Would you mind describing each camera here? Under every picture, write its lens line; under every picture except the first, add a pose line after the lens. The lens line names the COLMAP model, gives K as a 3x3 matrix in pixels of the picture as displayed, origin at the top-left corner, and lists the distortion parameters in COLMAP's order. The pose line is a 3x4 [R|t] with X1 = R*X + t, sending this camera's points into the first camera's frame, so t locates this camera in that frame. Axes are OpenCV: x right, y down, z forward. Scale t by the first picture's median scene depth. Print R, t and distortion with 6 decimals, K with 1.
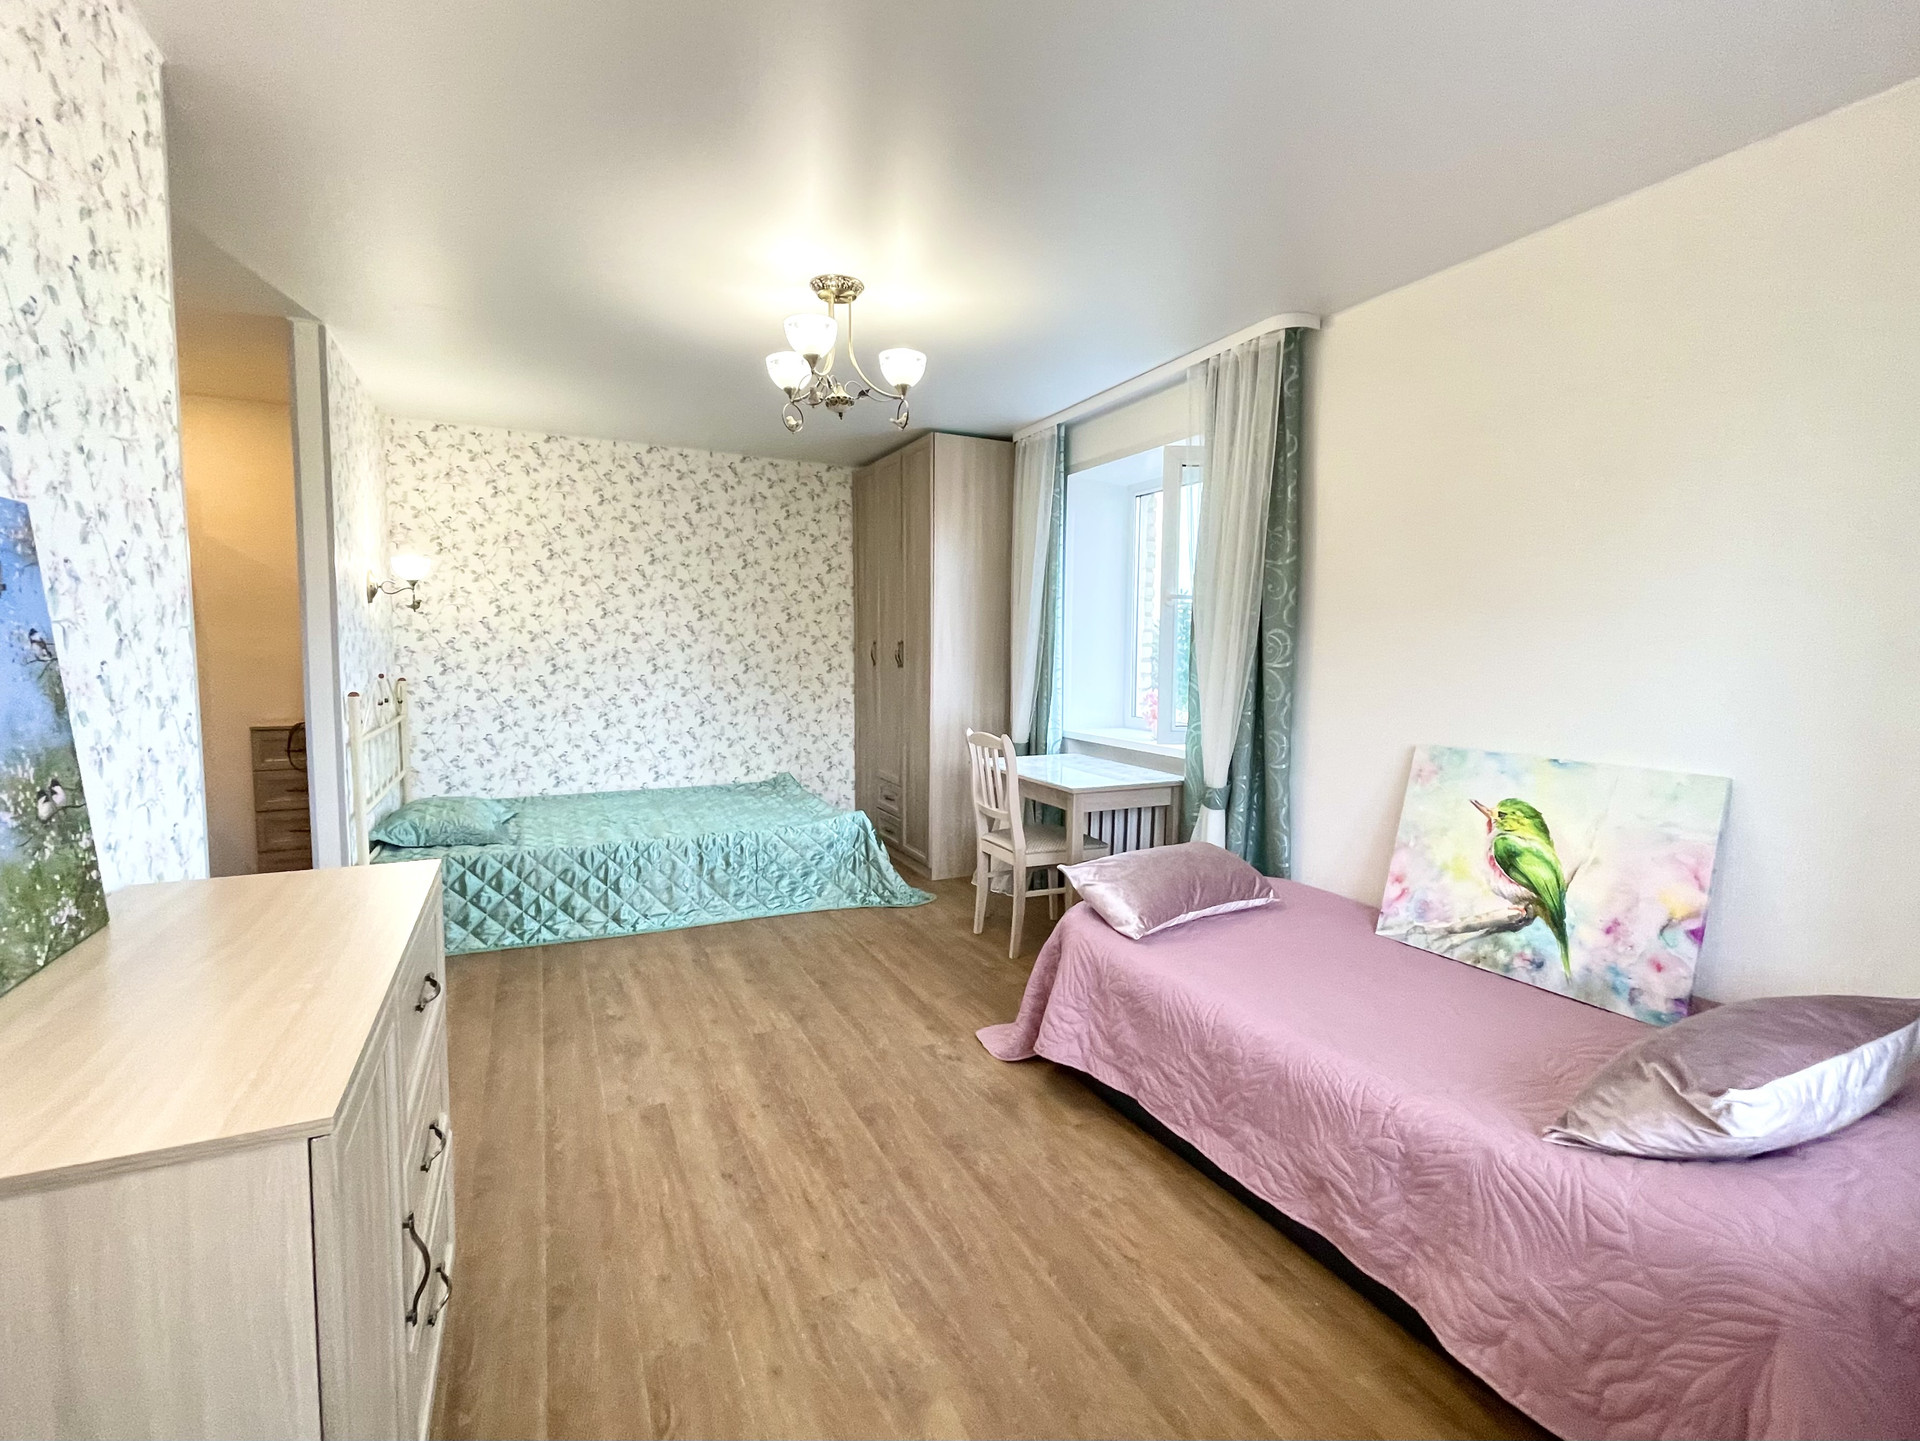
lens RADIAL K [[764.9, 0, 968.1], [0, 764.9, 712.9], [0, 0, 1]] dist [0.000629, -0.000138]
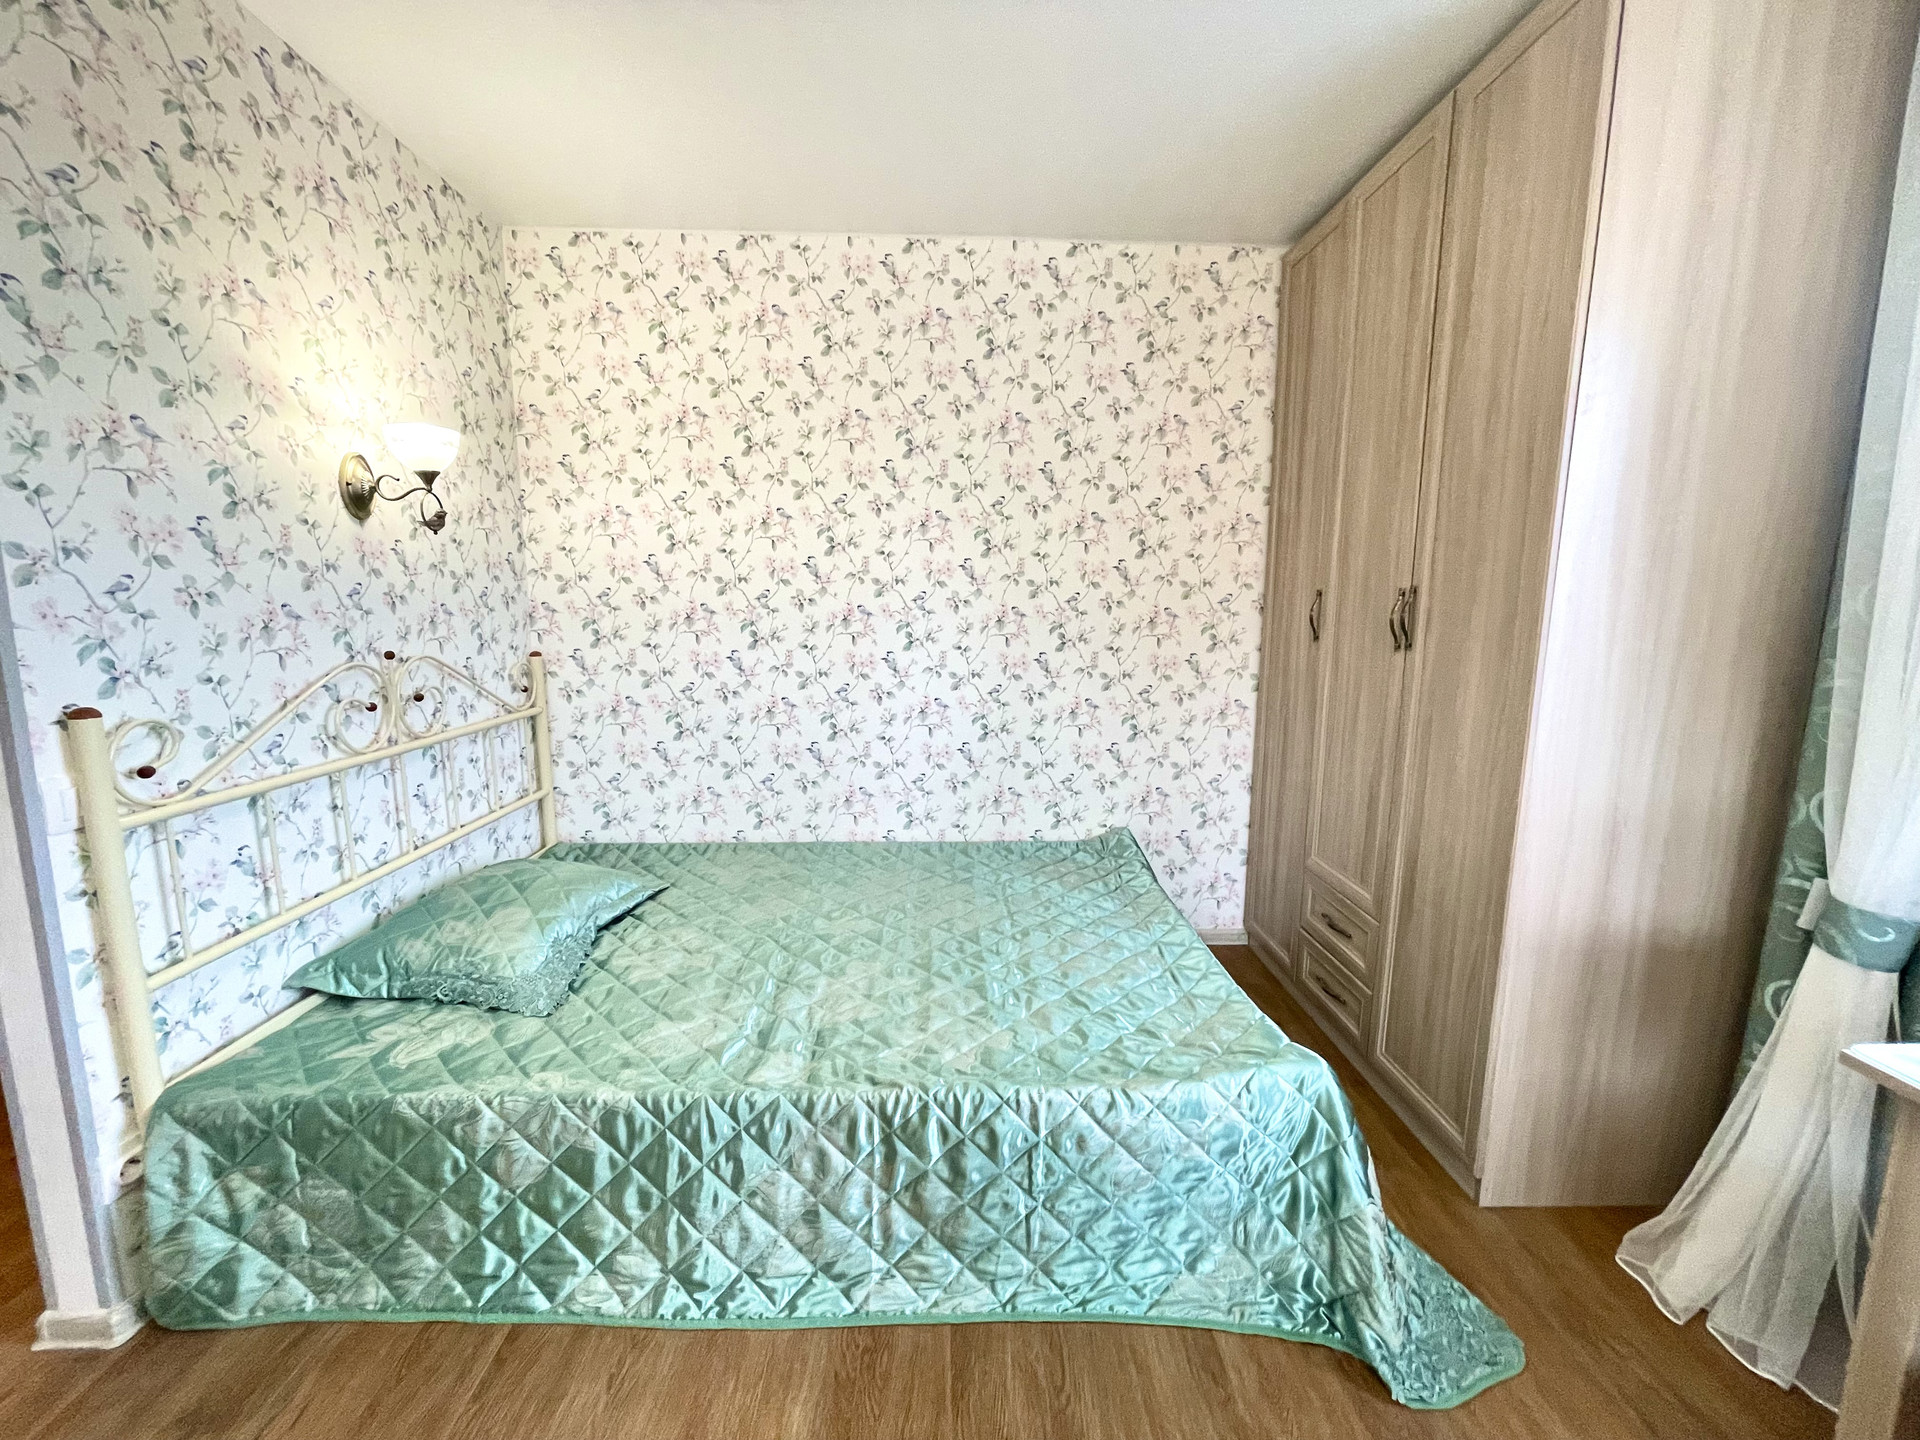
lens RADIAL K [[764.9, 0, 968.1], [0, 764.9, 712.4], [0, 0, 1]] dist [0.000629, -0.000138]
pose [[0.903336, 0.058924, -0.424867, -0.128766], [-0.037196, 0.997549, 0.059264, -0.043367], [0.427317, -0.037732, 0.903314, 0.536626]]
